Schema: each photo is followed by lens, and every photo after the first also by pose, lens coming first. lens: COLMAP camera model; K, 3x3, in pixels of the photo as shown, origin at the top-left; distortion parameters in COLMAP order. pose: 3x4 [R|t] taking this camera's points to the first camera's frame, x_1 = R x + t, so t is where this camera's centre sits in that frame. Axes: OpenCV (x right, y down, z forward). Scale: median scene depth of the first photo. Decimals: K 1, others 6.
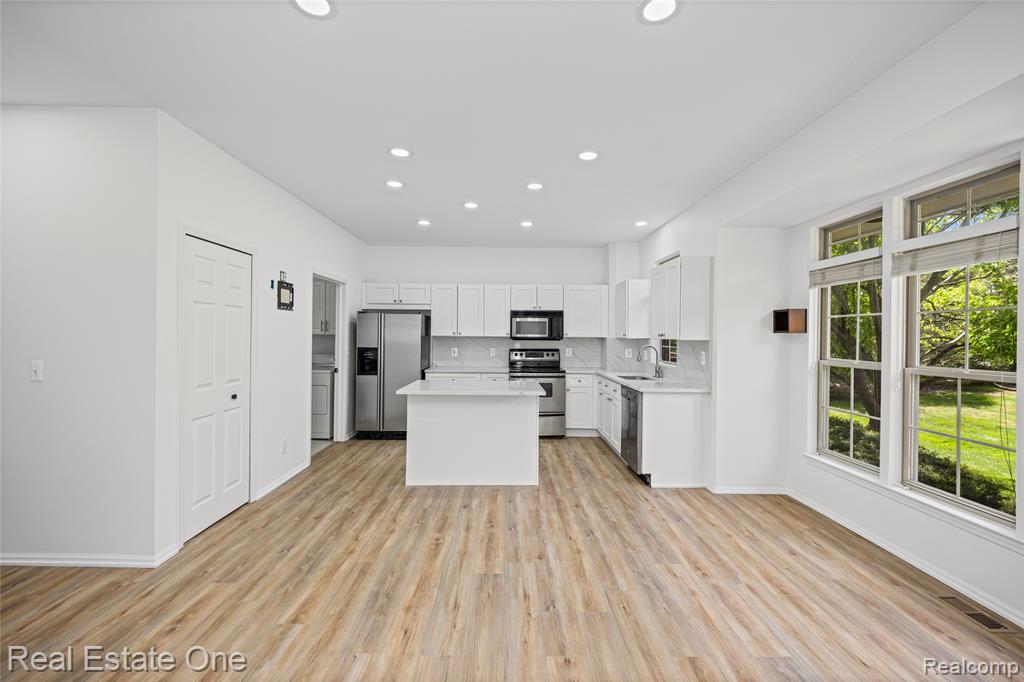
lens RADIAL K [[411.8, 0, 505.2], [0, 411.8, 337.1], [0, 0, 1]] dist [0.005459, -0.001271]
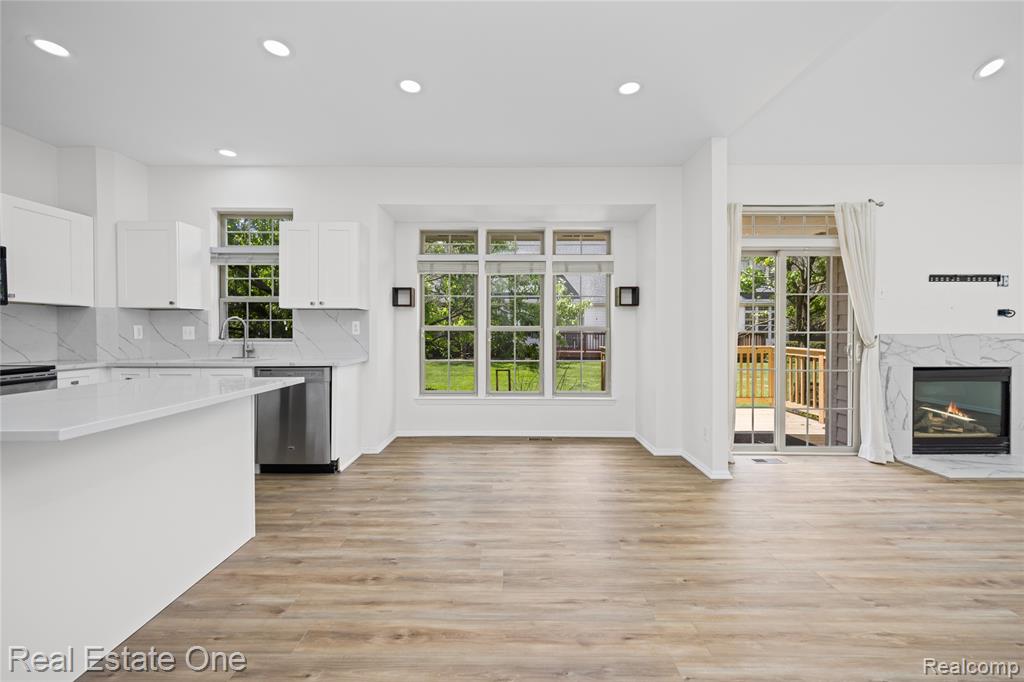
lens RADIAL K [[411.8, 0, 510.4], [0, 411.8, 335.1], [0, 0, 1]] dist [0.005459, -0.001271]
pose [[0.013415, -0.017885, 0.999750, -0.412987], [0.002300, 0.999838, 0.017855, 0.040344], [-0.999907, 0.002060, 0.013454, 0.481021]]
